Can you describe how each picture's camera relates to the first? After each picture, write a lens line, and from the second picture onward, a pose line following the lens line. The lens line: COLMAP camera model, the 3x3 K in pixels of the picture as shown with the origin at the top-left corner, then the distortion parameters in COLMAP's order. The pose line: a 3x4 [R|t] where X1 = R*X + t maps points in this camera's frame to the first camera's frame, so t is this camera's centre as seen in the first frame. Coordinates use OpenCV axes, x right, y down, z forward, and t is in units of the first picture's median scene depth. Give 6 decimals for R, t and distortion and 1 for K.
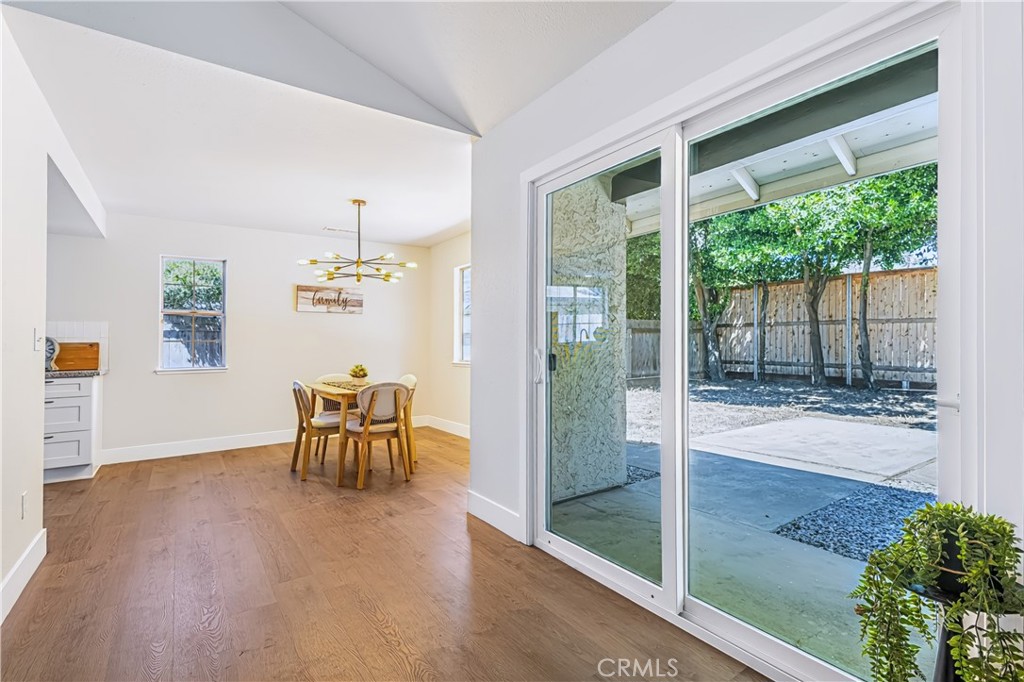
lens RADIAL K [[463.6, 0, 493.6], [0, 463.6, 338.5], [0, 0, 1]] dist [0.003172, -0.001263]
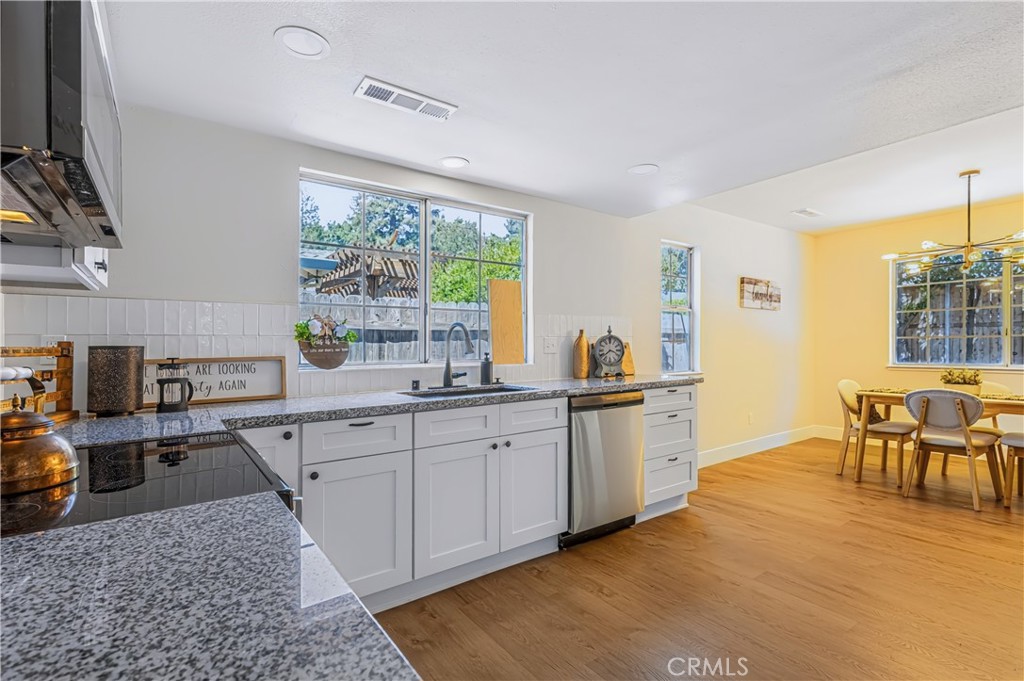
lens RADIAL K [[463.6, 0, 512.7], [0, 463.6, 353.9], [0, 0, 1]] dist [0.003172, -0.001263]
pose [[0.999264, 0.000818, 0.038361, -1.189922], [-0.001967, 0.999550, 0.029921, 0.004430], [-0.038319, -0.029975, 0.998816, 0.205659]]
